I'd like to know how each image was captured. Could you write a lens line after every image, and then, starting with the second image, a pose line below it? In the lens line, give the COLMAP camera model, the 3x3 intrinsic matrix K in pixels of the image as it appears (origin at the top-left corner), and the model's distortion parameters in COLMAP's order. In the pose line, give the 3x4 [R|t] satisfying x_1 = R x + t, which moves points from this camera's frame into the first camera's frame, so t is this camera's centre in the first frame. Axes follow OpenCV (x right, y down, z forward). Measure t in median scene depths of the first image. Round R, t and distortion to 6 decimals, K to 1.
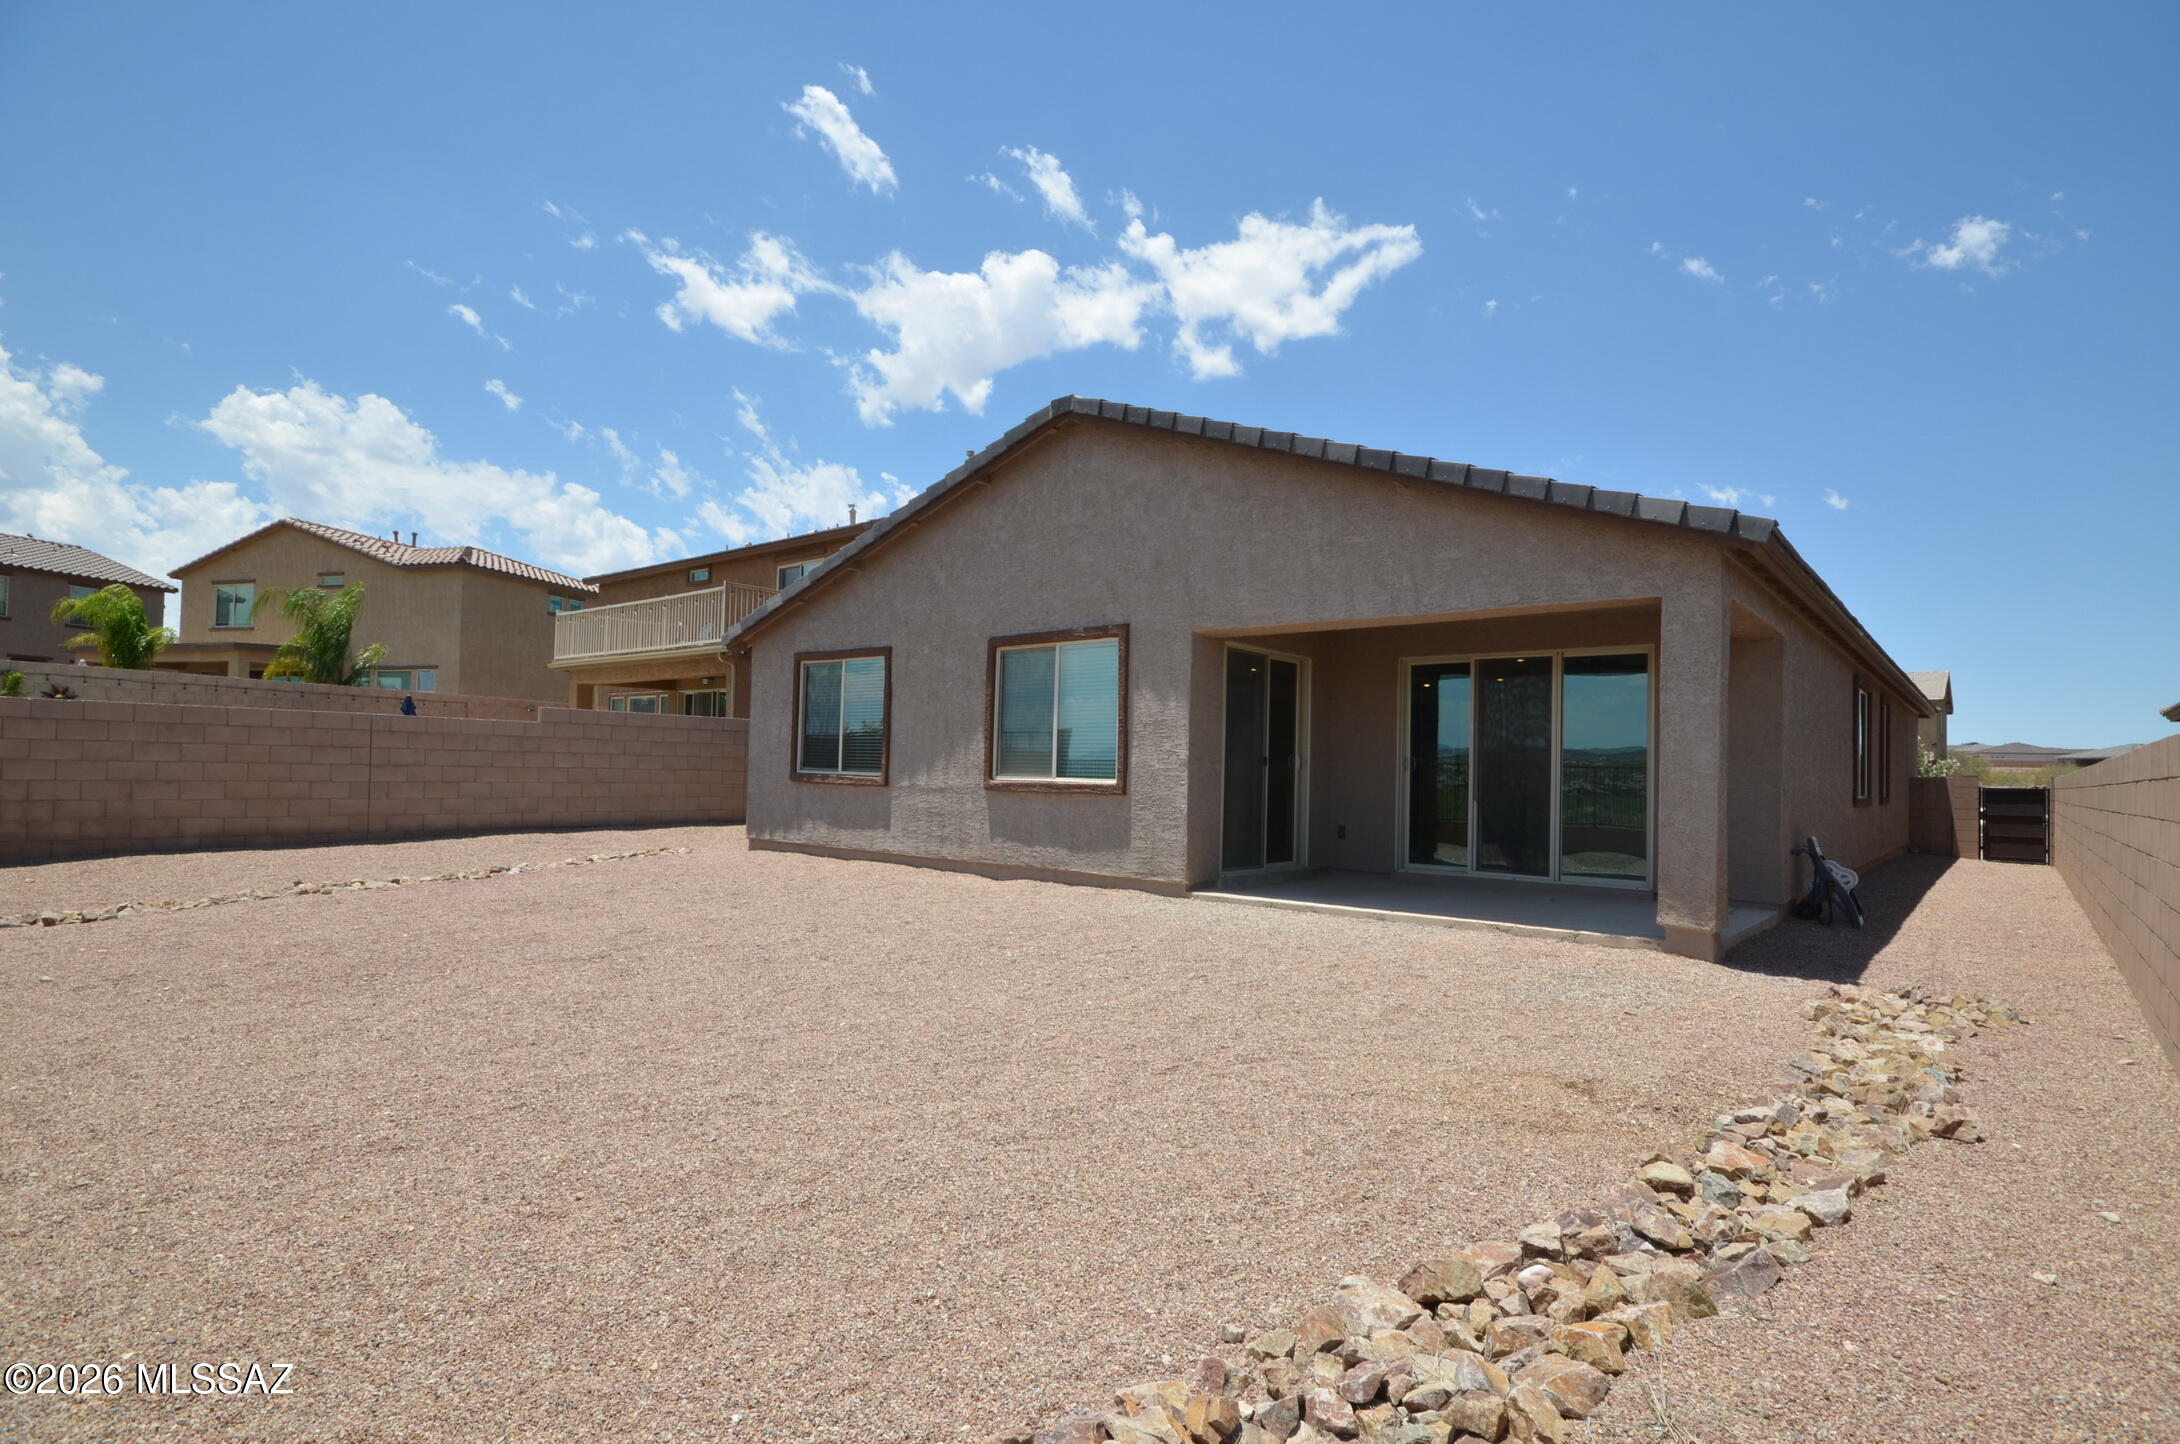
lens RADIAL K [[1129.2, 0, 1092.6], [0, 1129.2, 724.7], [0, 0, 1]] dist [0.015335, 0.000401]
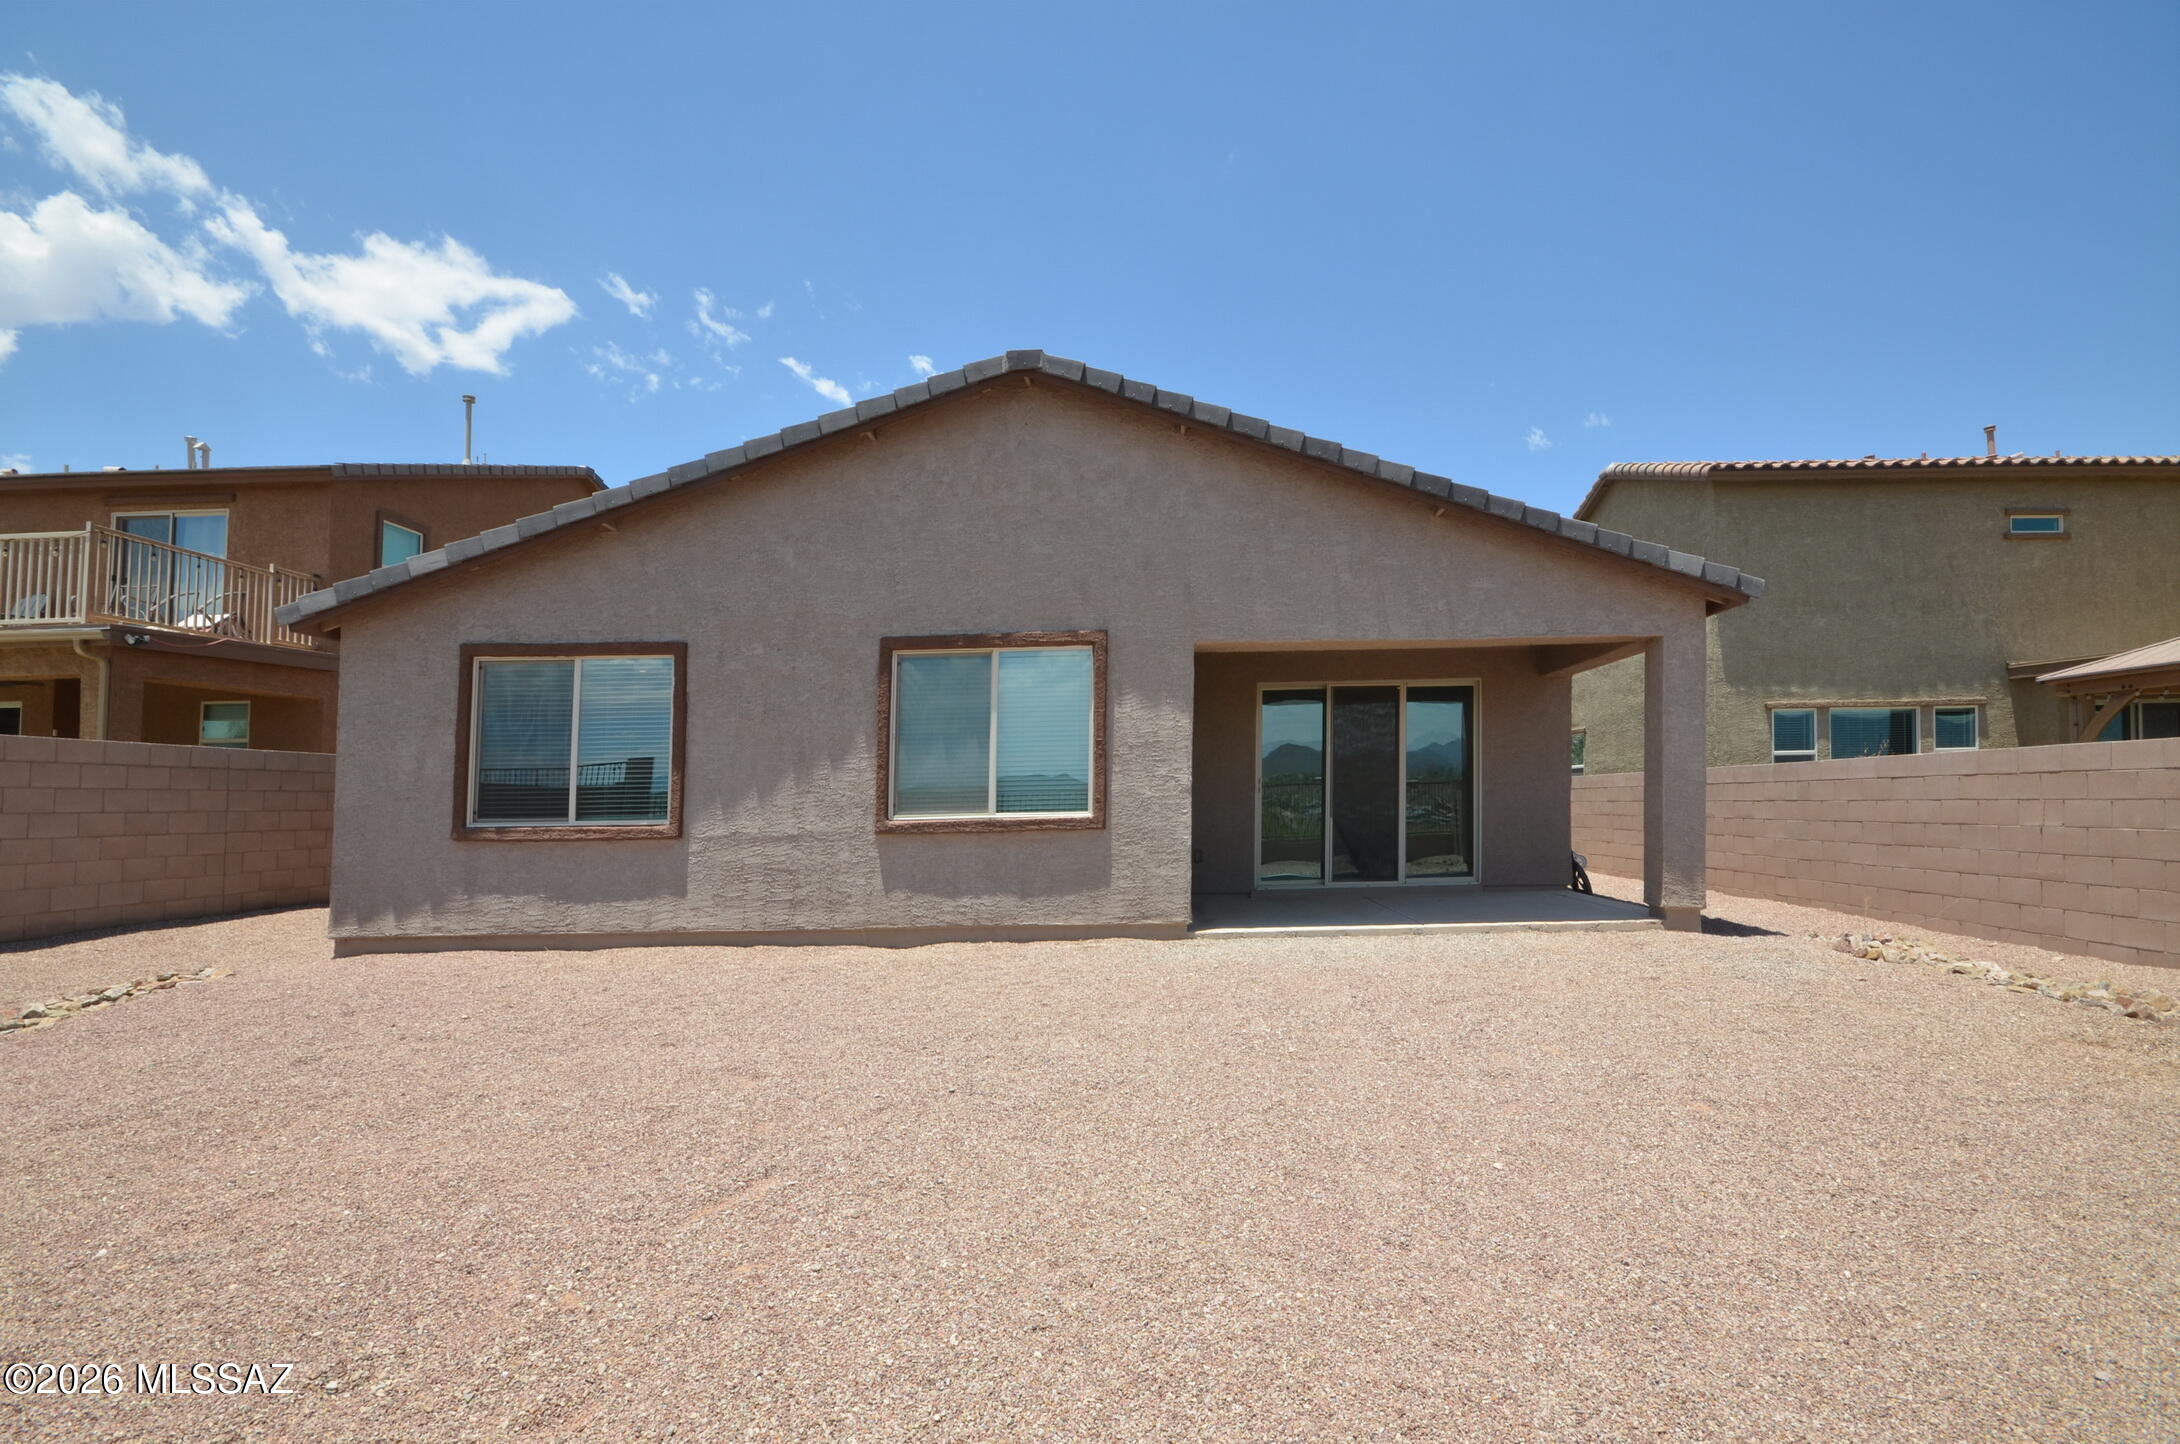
lens RADIAL K [[1012.8, 0, 1062.4], [0, 1012.8, 758.3], [0, 0, 1]] dist [0.002021, 0.000958]
pose [[0.760498, -0.008759, 0.649281, -0.472924], [0.010028, 0.999948, 0.001745, 0.006366], [-0.649262, 0.005184, 0.760547, 0.411143]]
